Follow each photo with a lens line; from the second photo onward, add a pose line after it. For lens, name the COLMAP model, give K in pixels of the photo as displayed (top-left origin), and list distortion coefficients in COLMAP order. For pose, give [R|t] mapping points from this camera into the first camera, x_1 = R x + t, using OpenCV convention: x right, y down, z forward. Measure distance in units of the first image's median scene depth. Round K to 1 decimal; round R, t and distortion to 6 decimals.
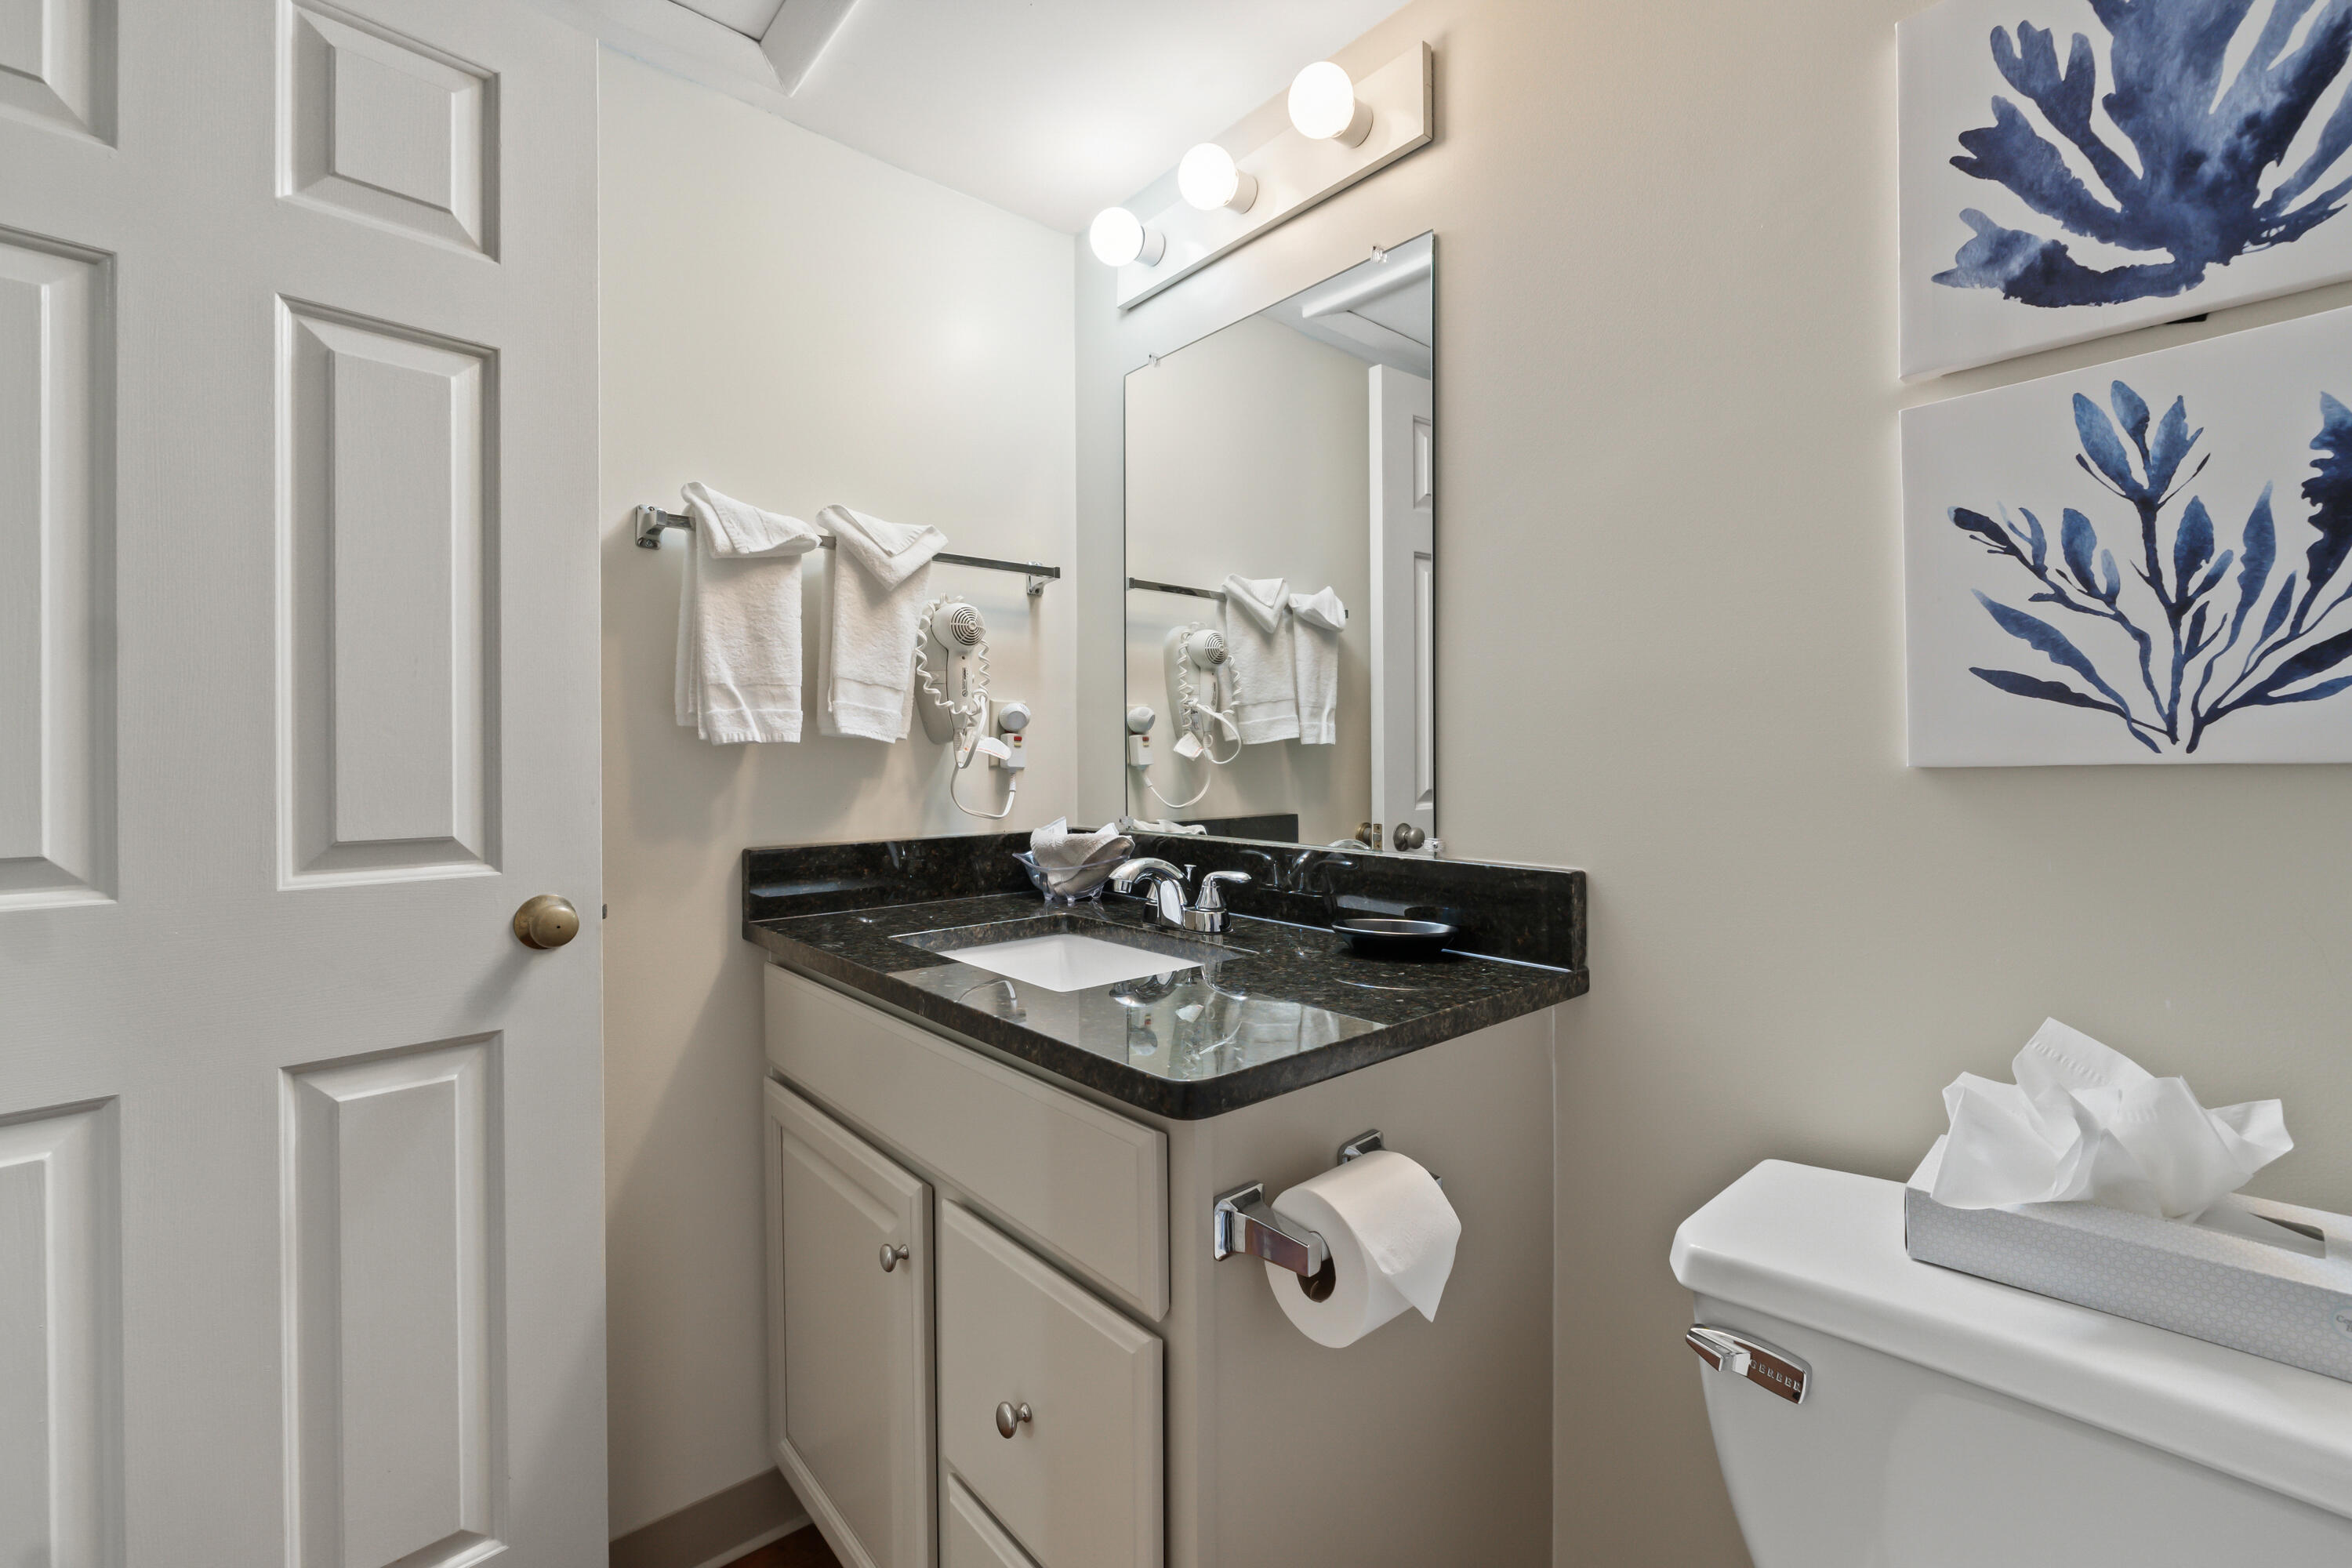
lens RADIAL K [[1004.1, 0, 1175.8], [0, 1004.1, 772.9], [0, 0, 1]] dist [-0.000862, 0.000064]
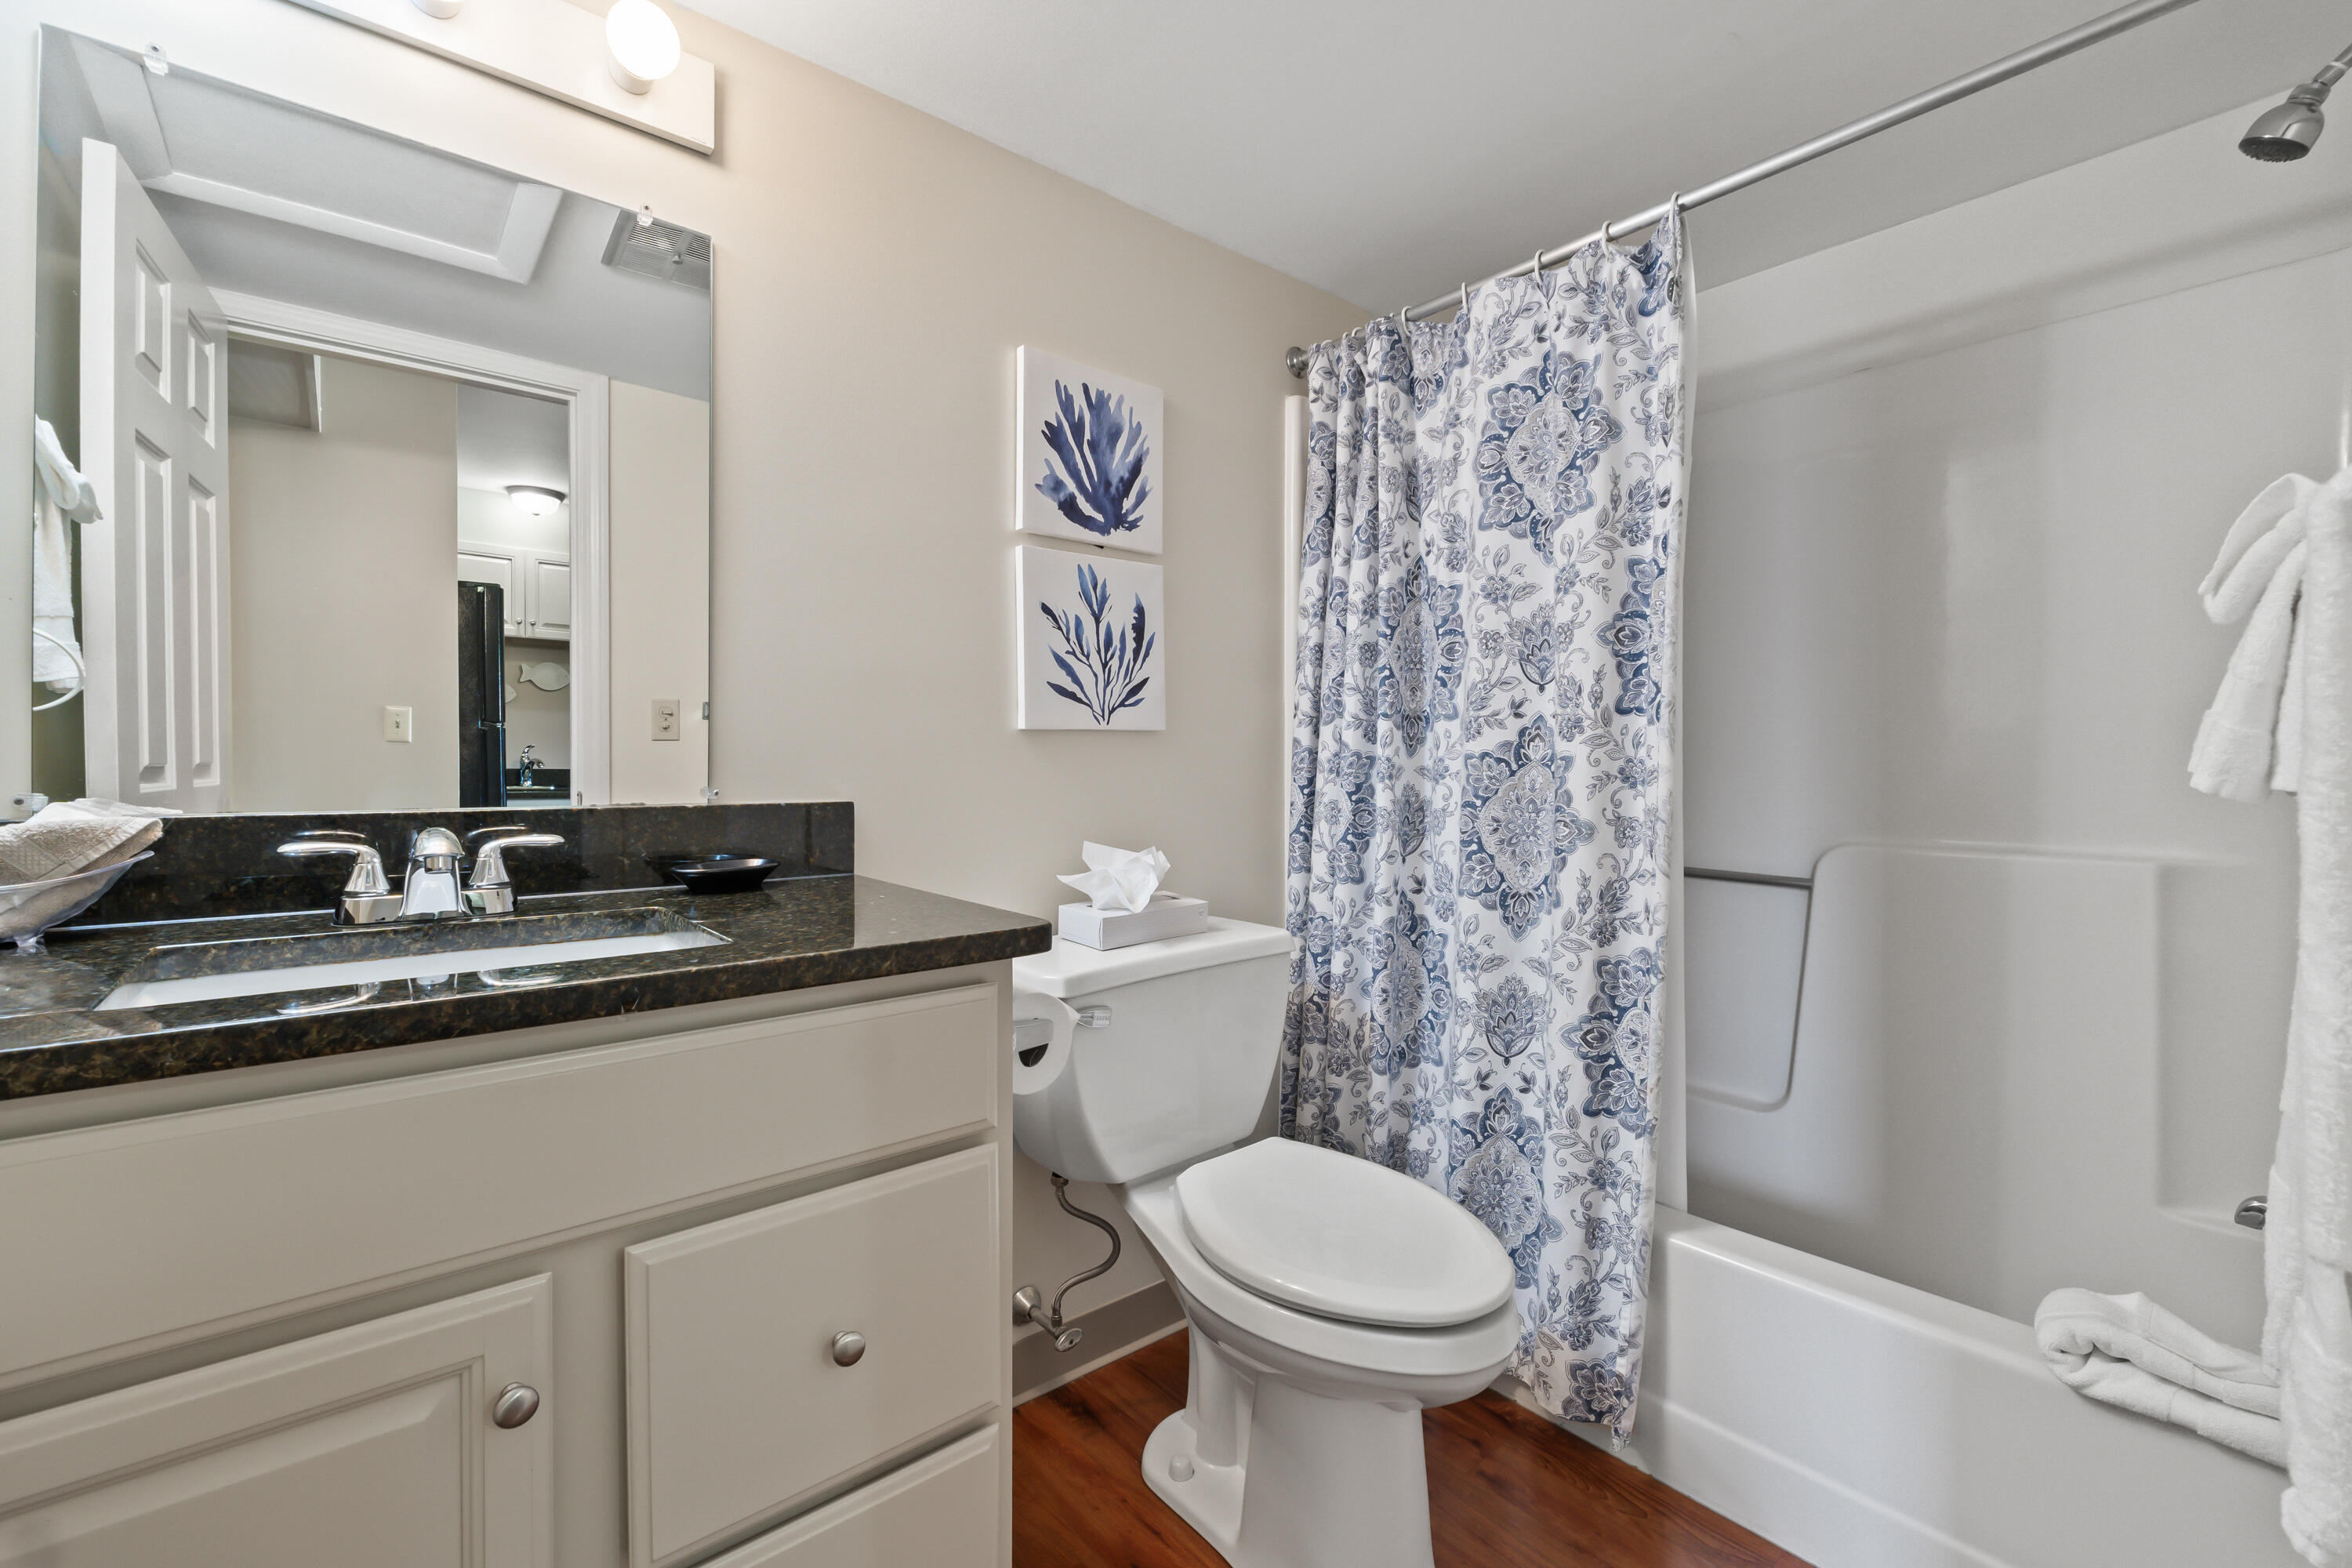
lens RADIAL K [[924.2, 0, 1176.5], [0, 924.2, 771.8], [0, 0, 1]] dist [0.000106, -0.000002]
pose [[0.041225, -0.009076, 0.999109, -1.185946], [0.011896, 0.999892, 0.008592, 0.073533], [-0.999079, 0.011531, 0.041328, 0.711606]]
